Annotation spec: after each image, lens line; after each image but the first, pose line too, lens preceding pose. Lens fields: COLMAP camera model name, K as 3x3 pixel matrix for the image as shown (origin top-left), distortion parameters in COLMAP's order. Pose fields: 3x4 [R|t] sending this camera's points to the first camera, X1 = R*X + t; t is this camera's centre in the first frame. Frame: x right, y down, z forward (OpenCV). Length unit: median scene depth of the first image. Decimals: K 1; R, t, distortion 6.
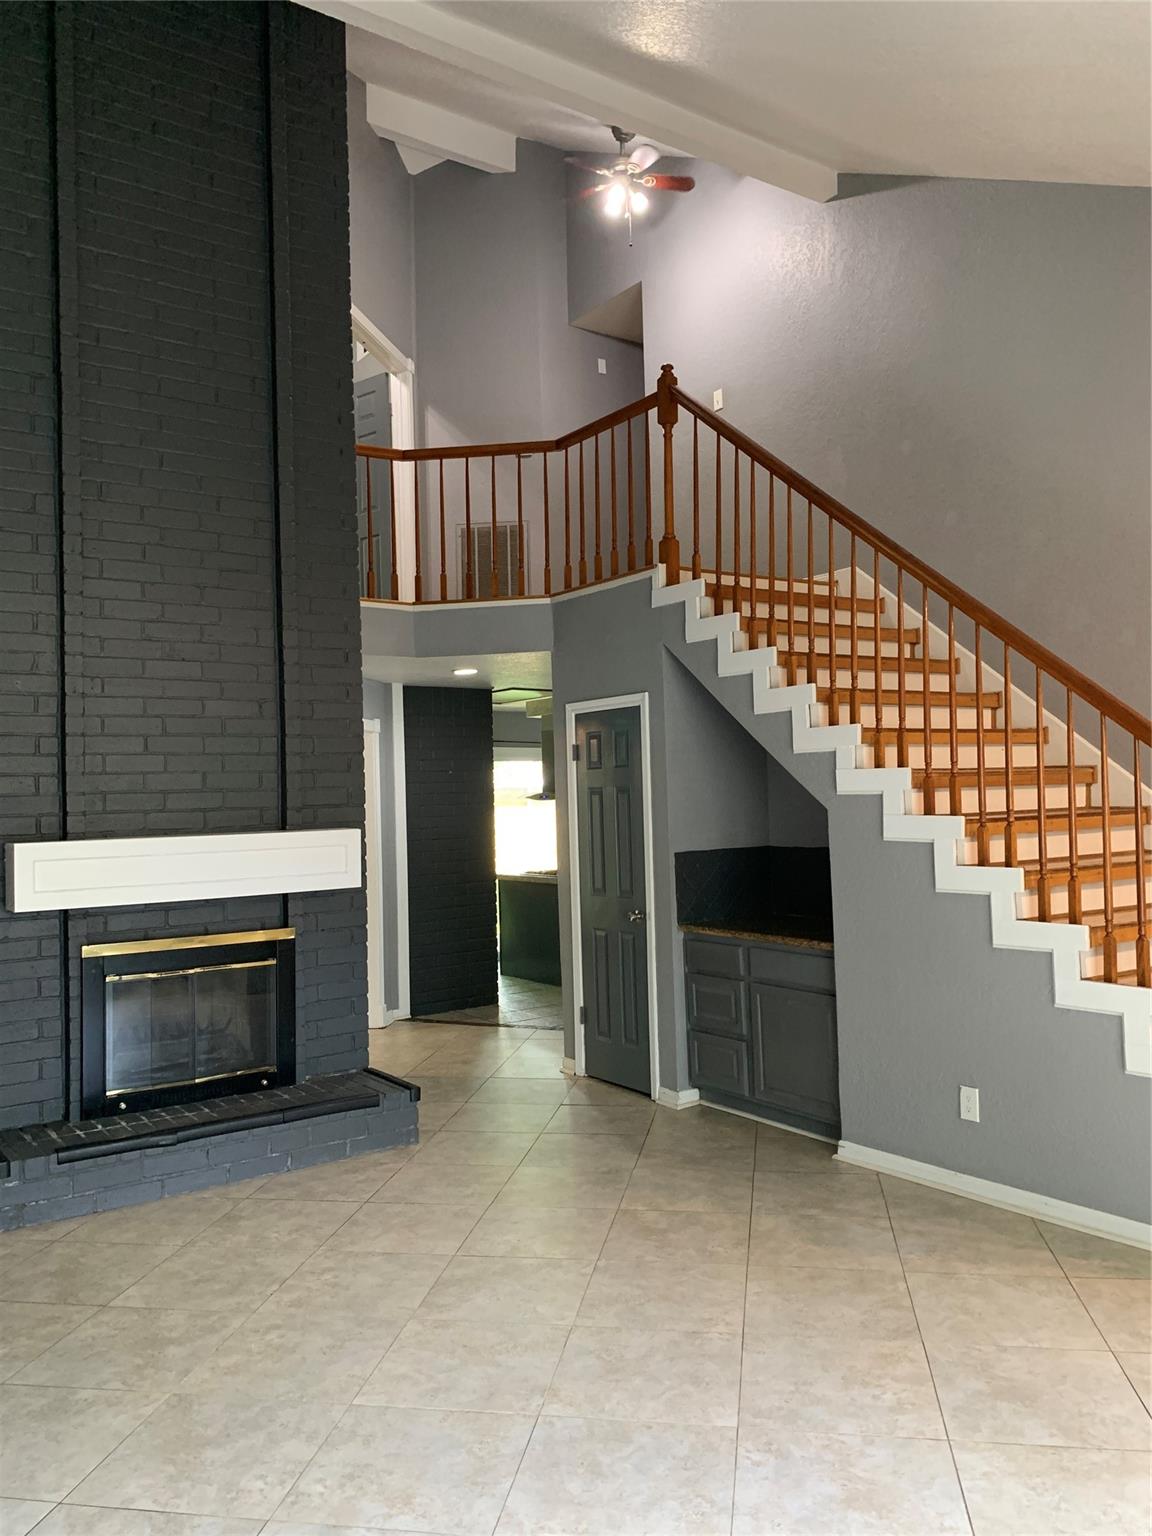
lens RADIAL K [[1177.0, 0, 576.0], [0, 1177.0, 768.0], [0, 0, 1]] dist [-0.000582, 0.005369]
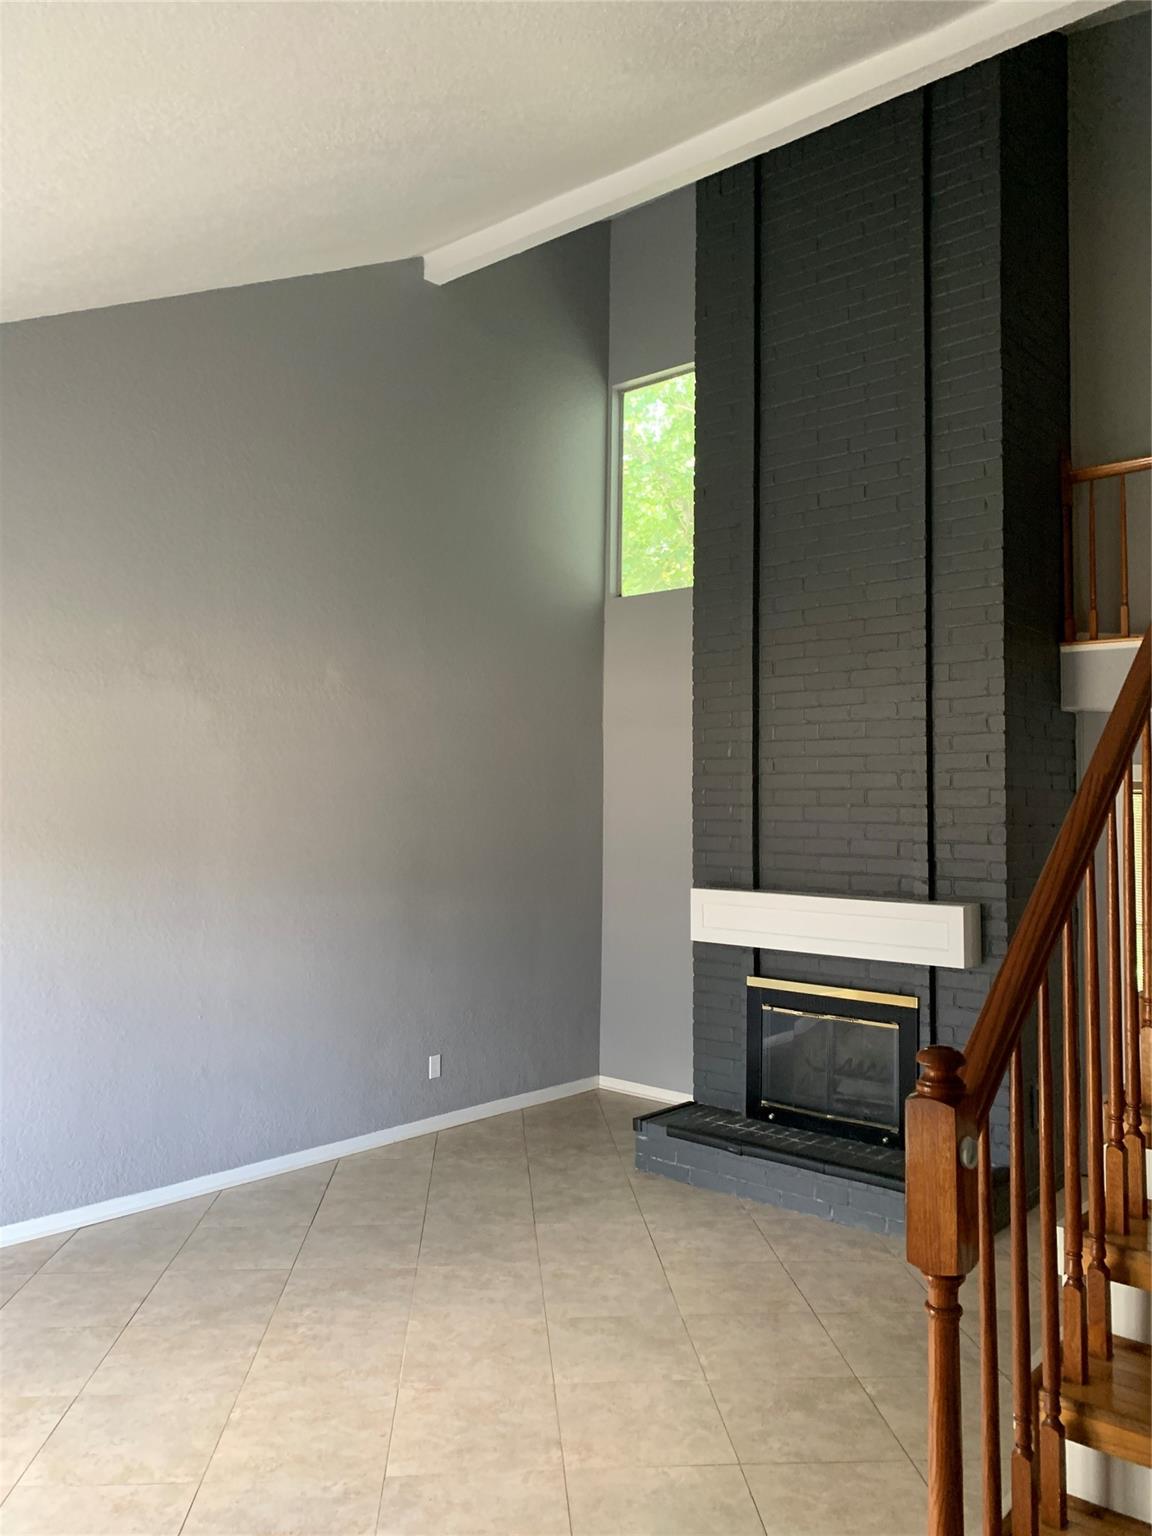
lens RADIAL K [[1177.0, 0, 576.0], [0, 1177.0, 768.0], [0, 0, 1]] dist [-0.000582, 0.005369]
pose [[0.240340, -0.005807, -0.970671, 0.933346], [0.006190, 0.999971, -0.004450, -0.080375], [0.970669, -0.004939, 0.240369, 0.666502]]
